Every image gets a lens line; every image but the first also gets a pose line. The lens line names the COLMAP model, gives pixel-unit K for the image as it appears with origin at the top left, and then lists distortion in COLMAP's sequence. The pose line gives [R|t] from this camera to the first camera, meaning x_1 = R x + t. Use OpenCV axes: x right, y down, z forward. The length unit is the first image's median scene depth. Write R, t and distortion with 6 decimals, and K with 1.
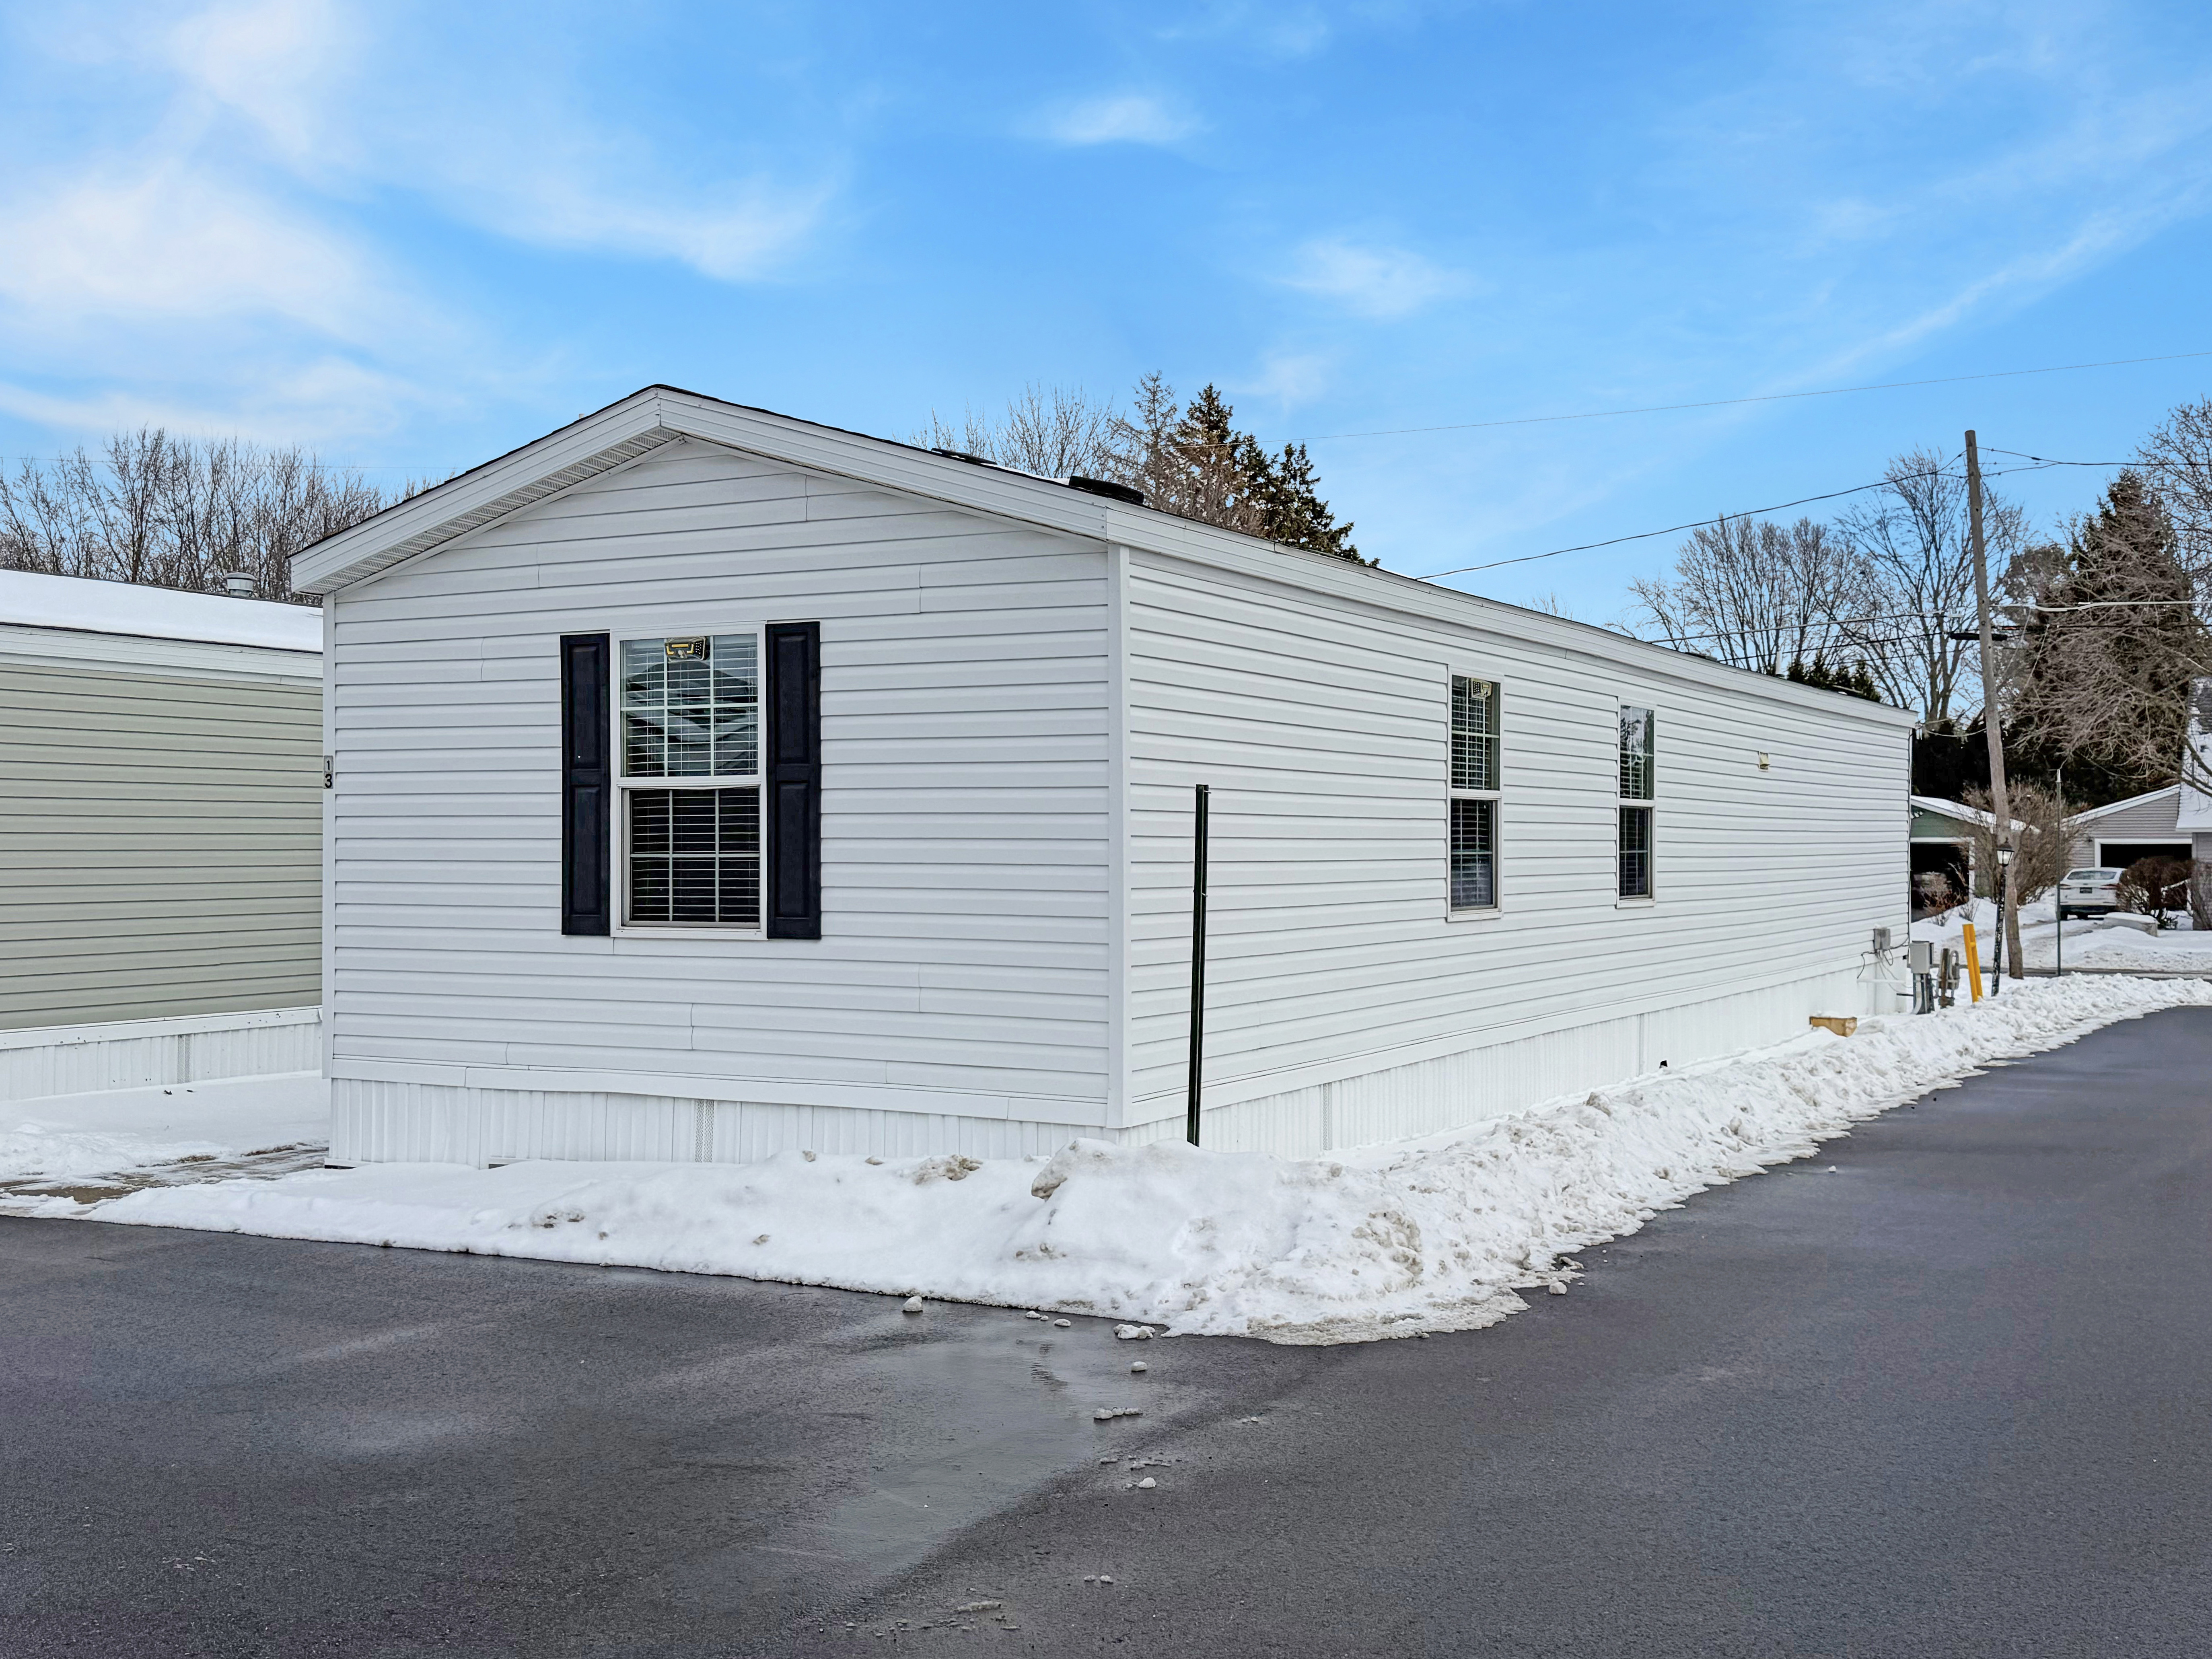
lens RADIAL K [[2355.8, 0, 1092.8], [0, 2355.8, 839.4], [0, 0, 1]] dist [0.018573, 0.000000]
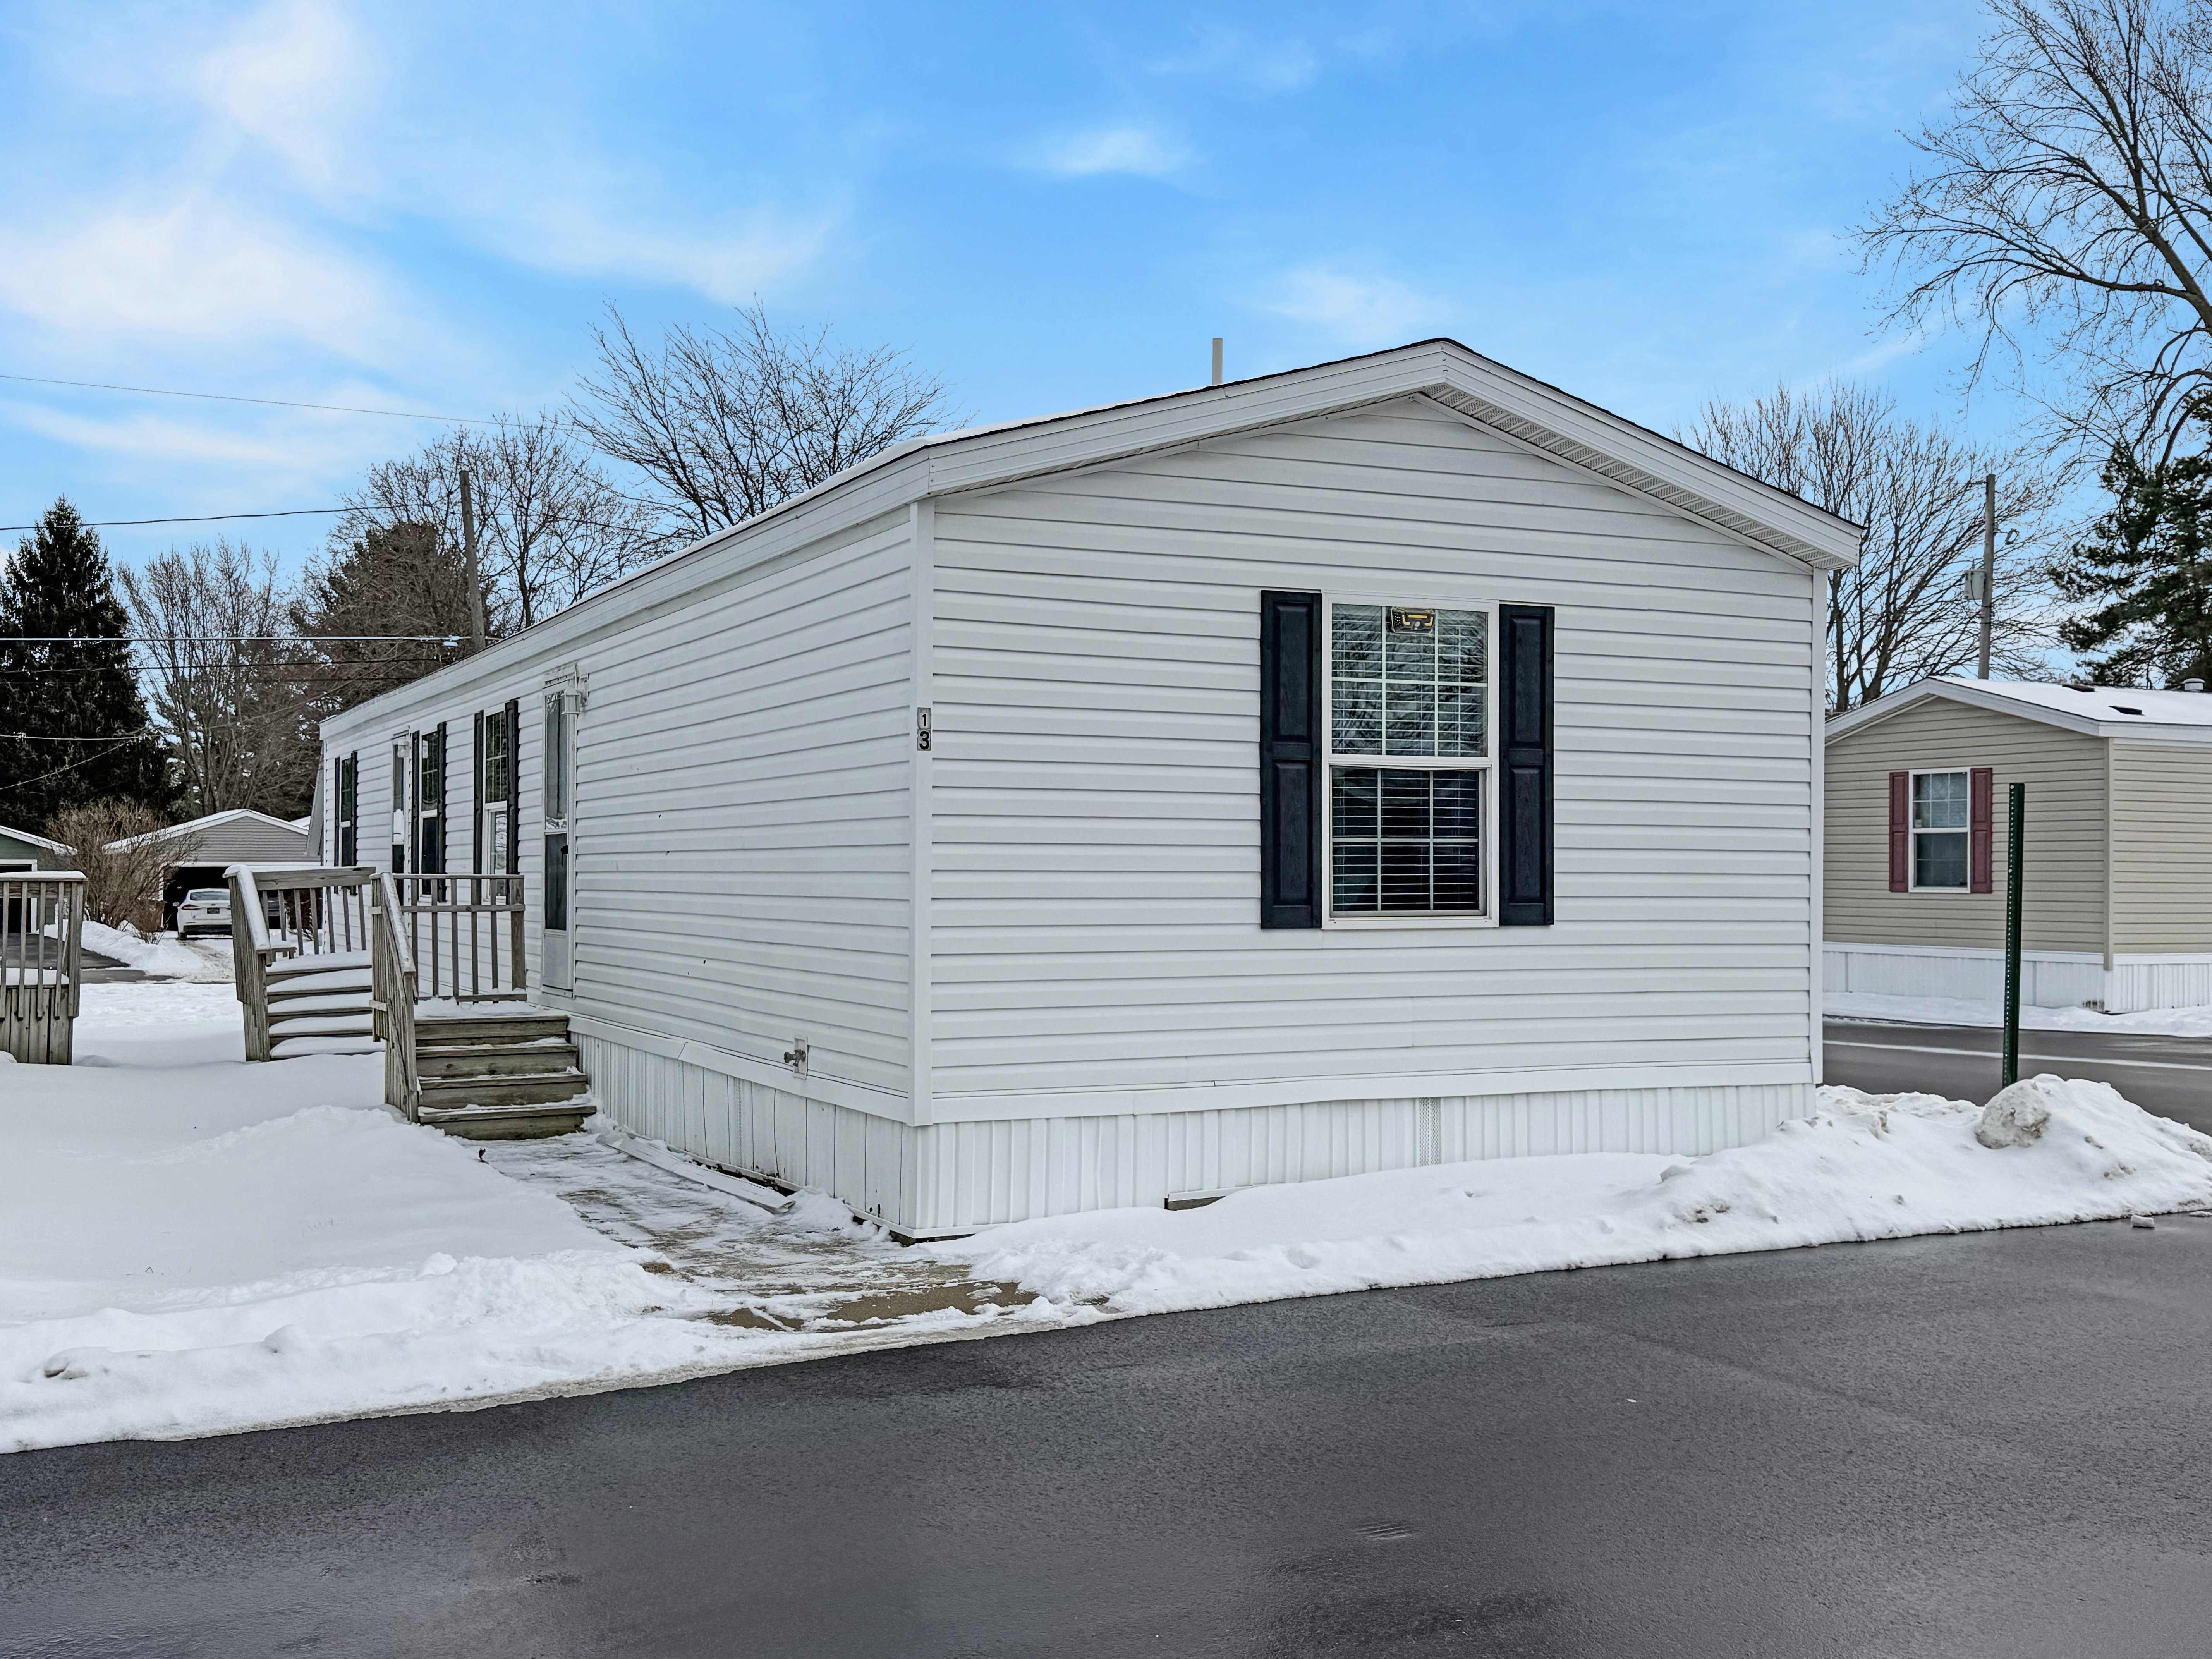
lens RADIAL K [[2355.7, 0, 1091.2], [0, 2355.7, 826.4], [0, 0, 1]] dist [0.018573, 0.000000]
pose [[0.597110, 0.017827, 0.801961, -1.009096], [-0.001722, 0.999779, -0.020942, 0.021513], [-0.802157, 0.011123, 0.597009, 0.547003]]
